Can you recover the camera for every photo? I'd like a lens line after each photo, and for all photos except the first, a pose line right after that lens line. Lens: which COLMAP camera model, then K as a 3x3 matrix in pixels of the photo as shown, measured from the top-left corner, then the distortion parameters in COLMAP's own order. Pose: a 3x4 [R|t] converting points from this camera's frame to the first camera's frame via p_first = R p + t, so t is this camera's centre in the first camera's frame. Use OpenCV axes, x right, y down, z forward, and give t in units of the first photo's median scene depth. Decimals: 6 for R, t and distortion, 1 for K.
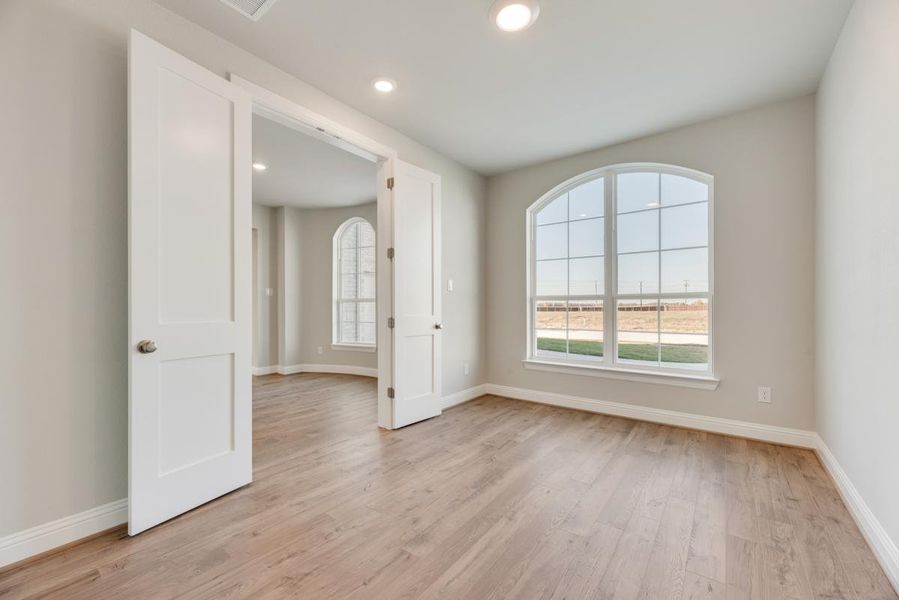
lens RADIAL K [[359.8, 0, 452.7], [0, 359.8, 304.2], [0, 0, 1]] dist [0.001986, 0.000302]
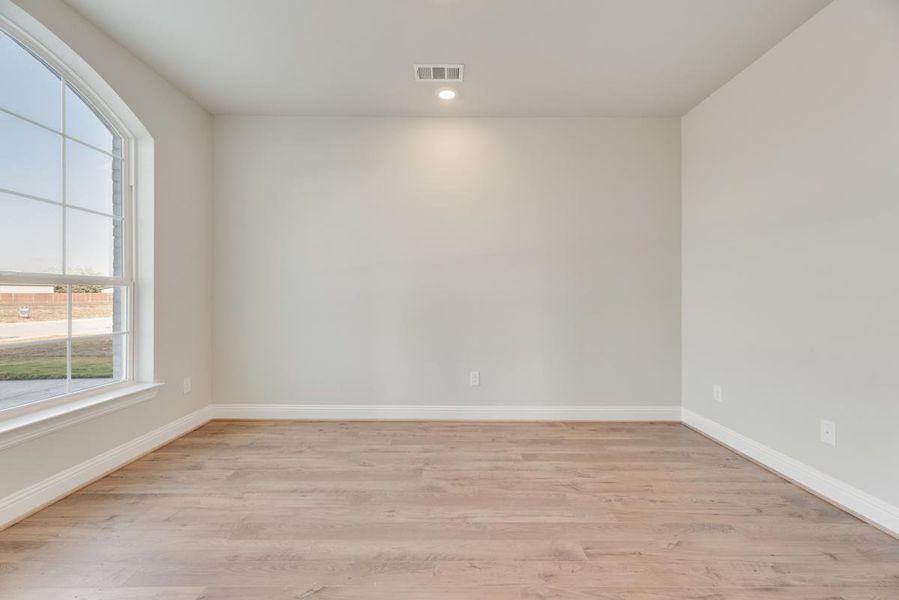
lens RADIAL K [[359.8, 0, 449.9], [0, 359.8, 299.6], [0, 0, 1]] dist [0.001986, 0.000302]
pose [[-0.597286, -0.007183, 0.801996, -0.497142], [-0.007329, 0.999967, 0.003498, 0.006397], [-0.801995, -0.003789, -0.597319, 1.368616]]
